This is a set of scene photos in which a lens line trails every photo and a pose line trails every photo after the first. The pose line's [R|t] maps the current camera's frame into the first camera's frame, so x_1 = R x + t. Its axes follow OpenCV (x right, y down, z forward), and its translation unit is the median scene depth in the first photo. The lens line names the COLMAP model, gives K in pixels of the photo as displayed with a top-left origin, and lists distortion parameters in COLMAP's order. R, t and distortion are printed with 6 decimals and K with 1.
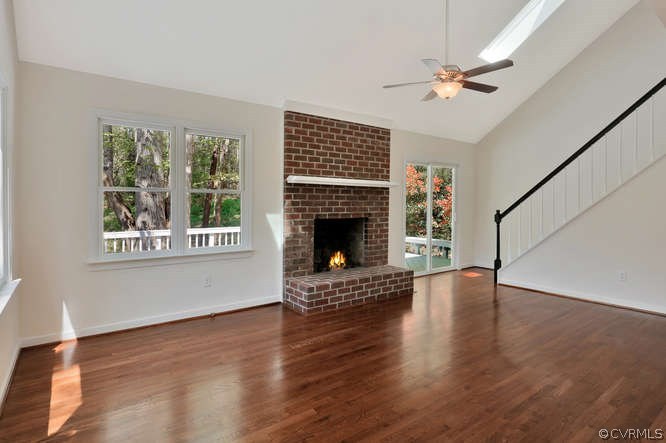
lens RADIAL K [[359.0, 0, 333.0], [0, 359.0, 212.5], [0, 0, 1]] dist [-0.000405, -0.000029]
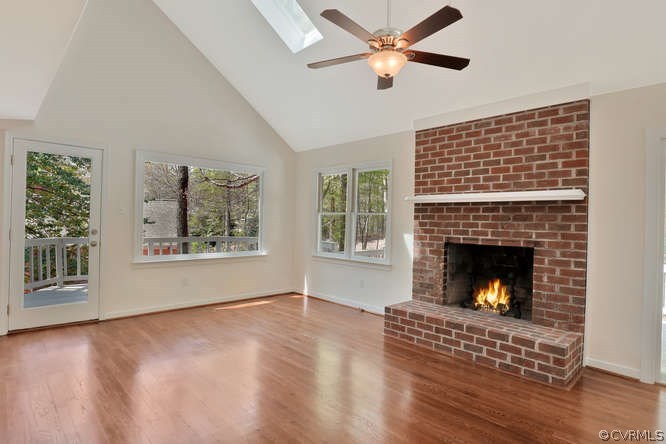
lens RADIAL K [[353.2, 0, 333.0], [0, 353.2, 222.0], [0, 0, 1]] dist [-0.001613, -0.000285]
pose [[0.137704, 0.003327, -0.990468, 0.770323], [-0.044182, 0.999020, -0.002787, -0.016983], [0.989488, 0.044144, 0.137716, 0.611232]]
